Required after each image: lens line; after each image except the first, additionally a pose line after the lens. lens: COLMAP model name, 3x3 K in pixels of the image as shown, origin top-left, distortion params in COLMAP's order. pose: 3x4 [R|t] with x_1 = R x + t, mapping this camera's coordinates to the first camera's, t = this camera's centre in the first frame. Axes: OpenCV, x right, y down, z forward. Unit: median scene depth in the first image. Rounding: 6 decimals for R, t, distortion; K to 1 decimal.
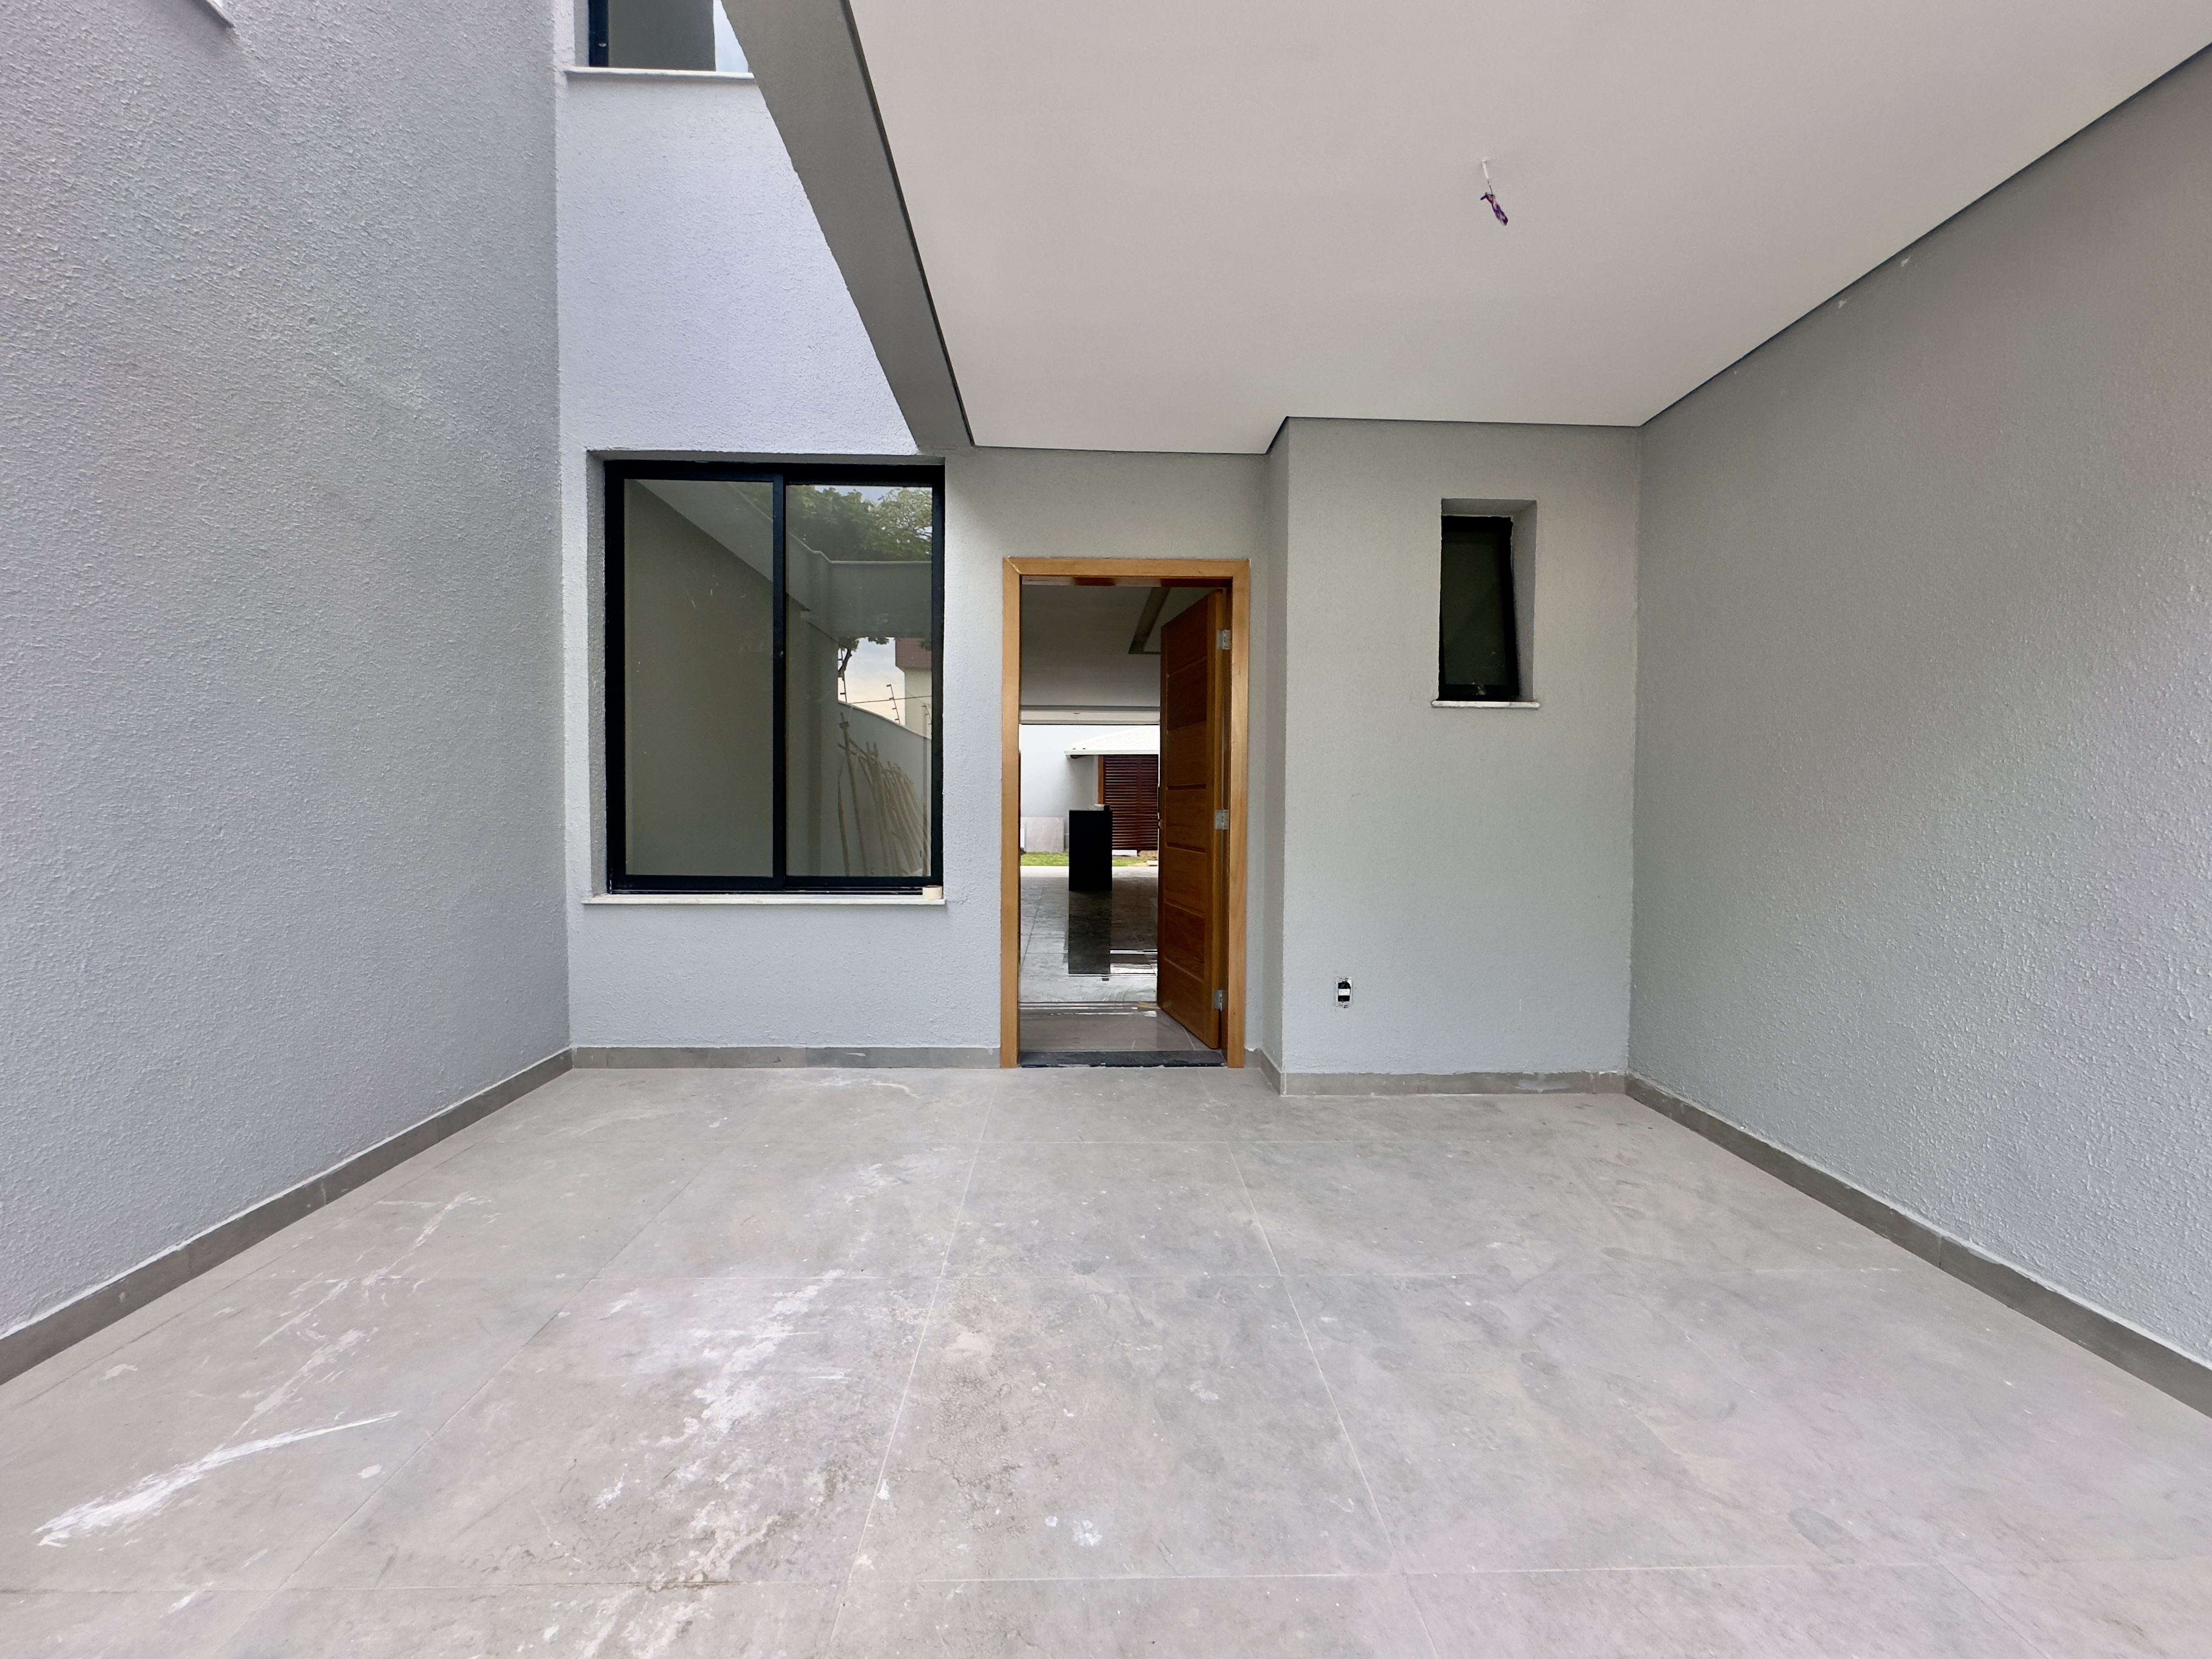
lens RADIAL K [[887.4, 0, 1106.0], [0, 887.4, 829.5], [0, 0, 1]] dist [-0.003287, 0.000961]
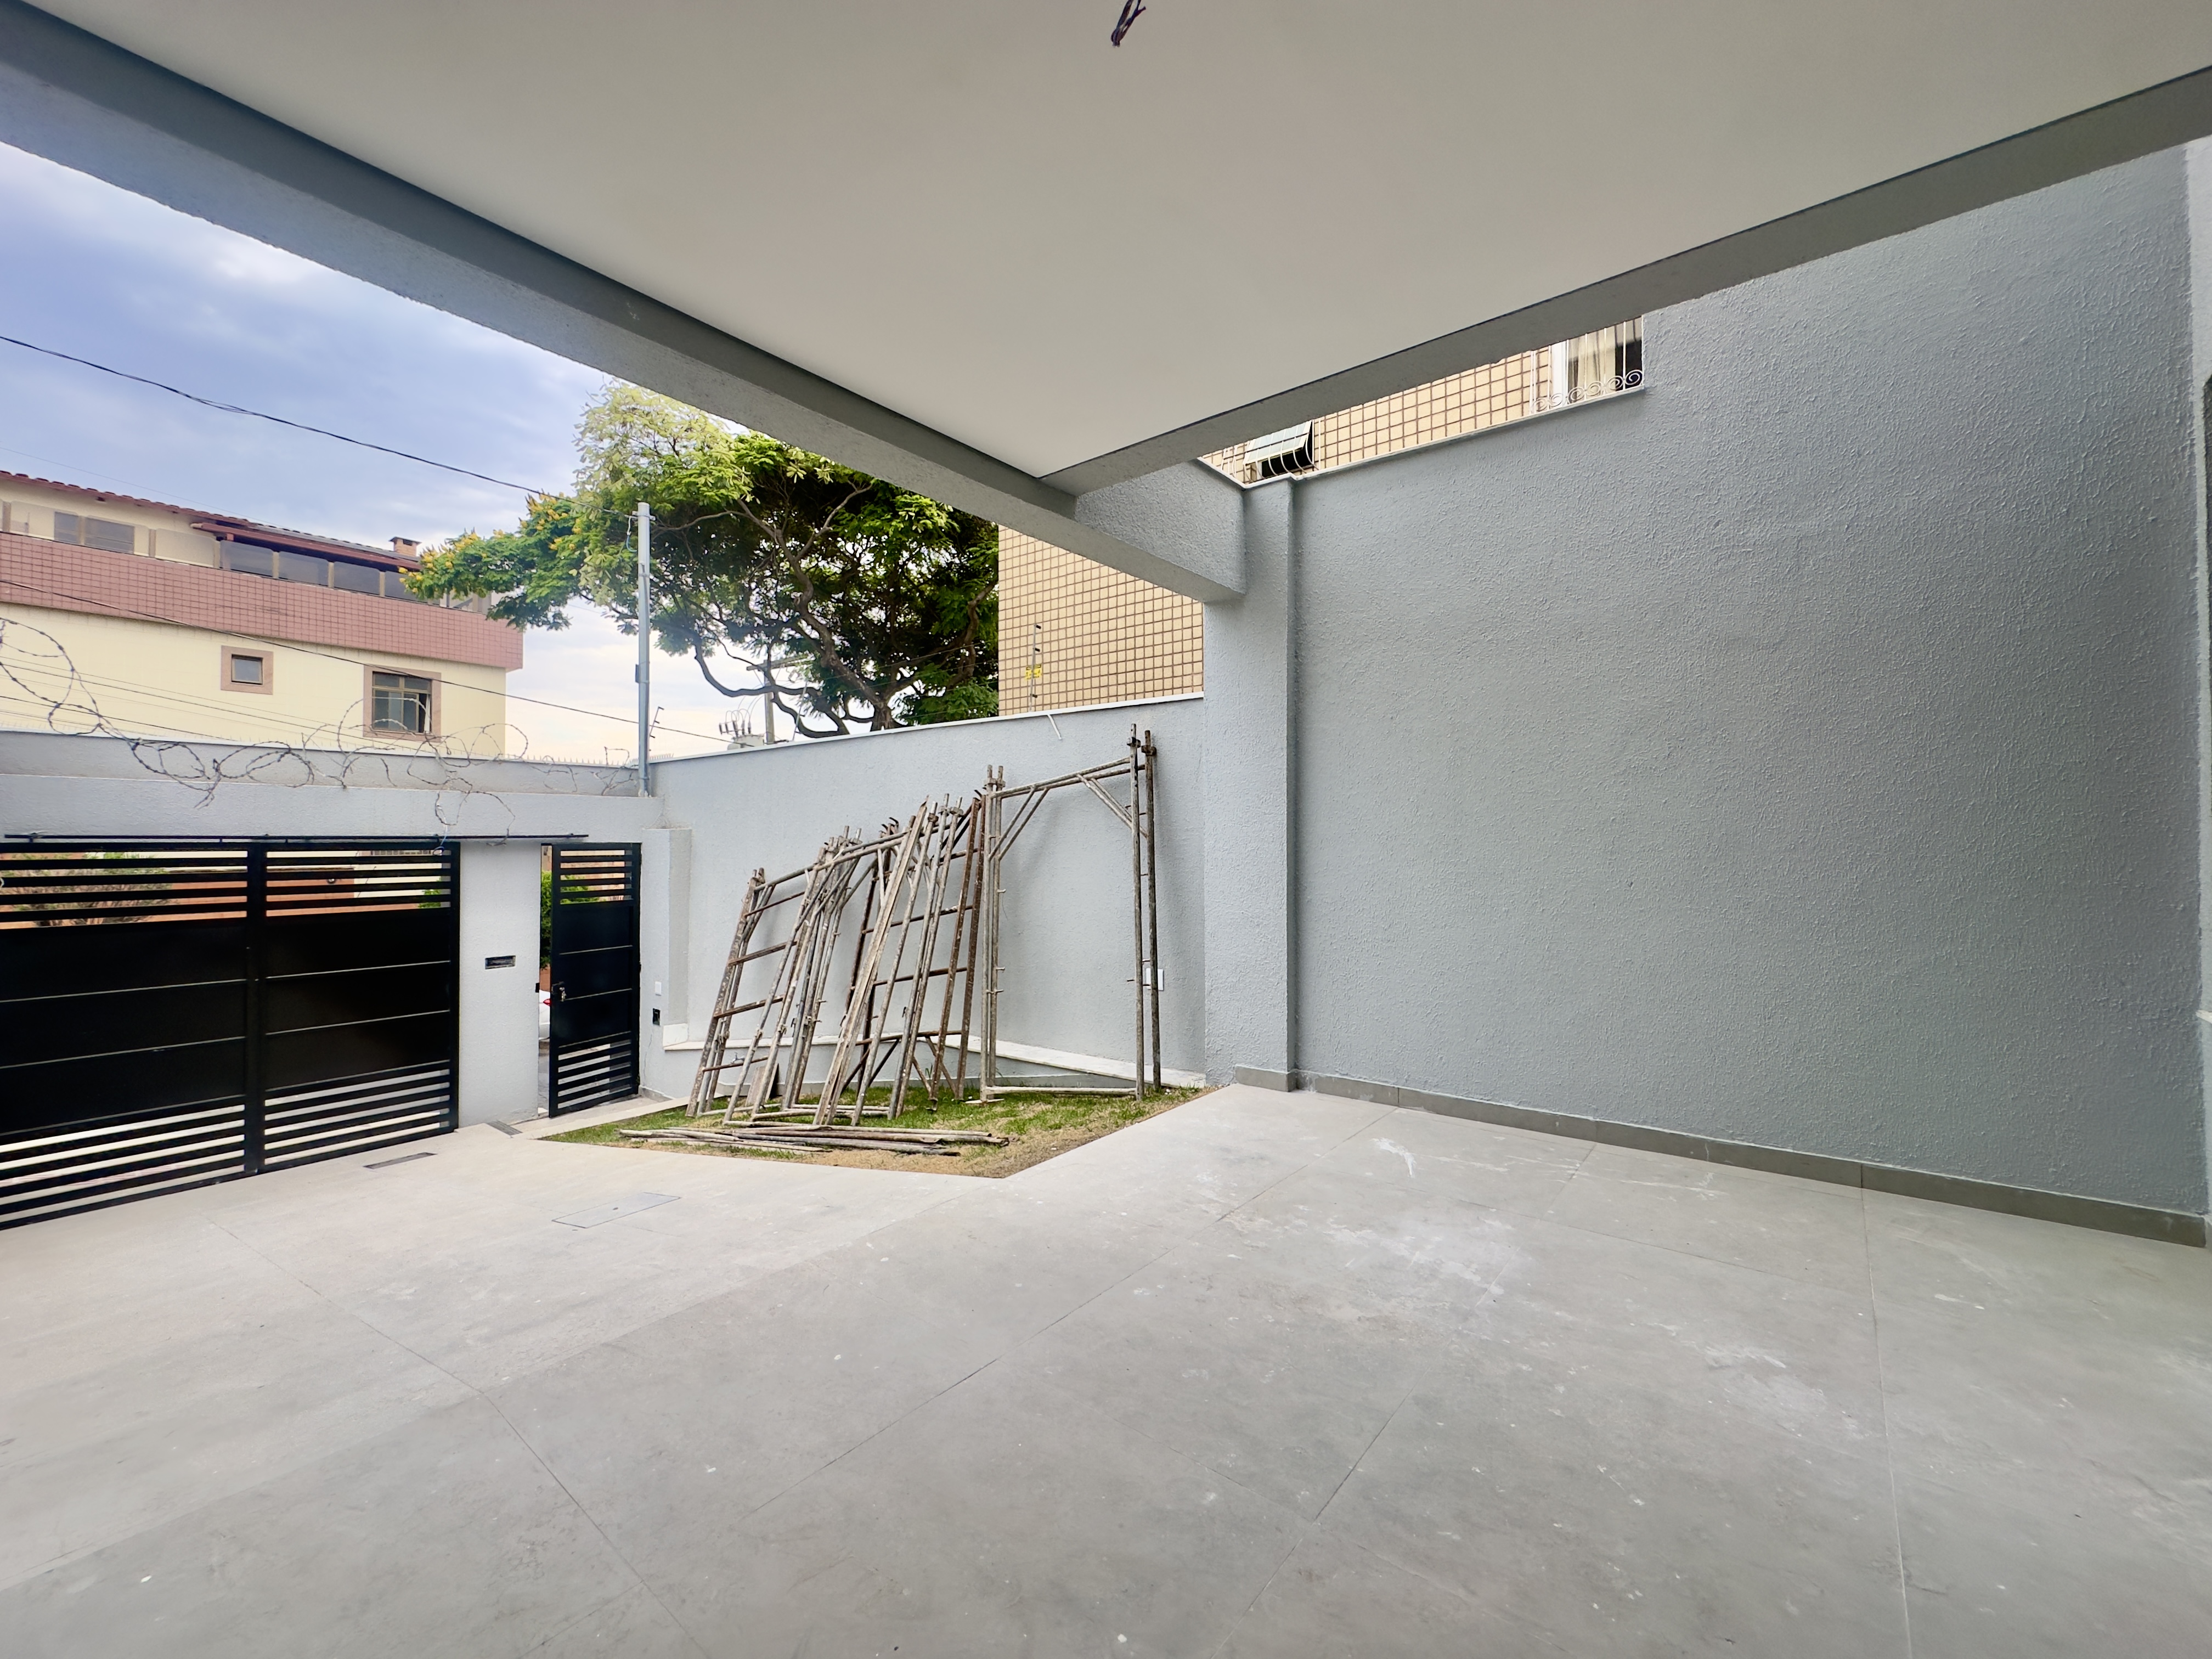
lens RADIAL K [[887.4, 0, 1106.0], [0, 887.4, 829.5], [0, 0, 1]] dist [-0.003287, 0.000961]
pose [[-0.653368, -0.014468, -0.756902, 0.916558], [-0.024057, 0.999709, 0.001657, -0.083400], [0.756658, 0.019292, -0.653526, 1.389156]]
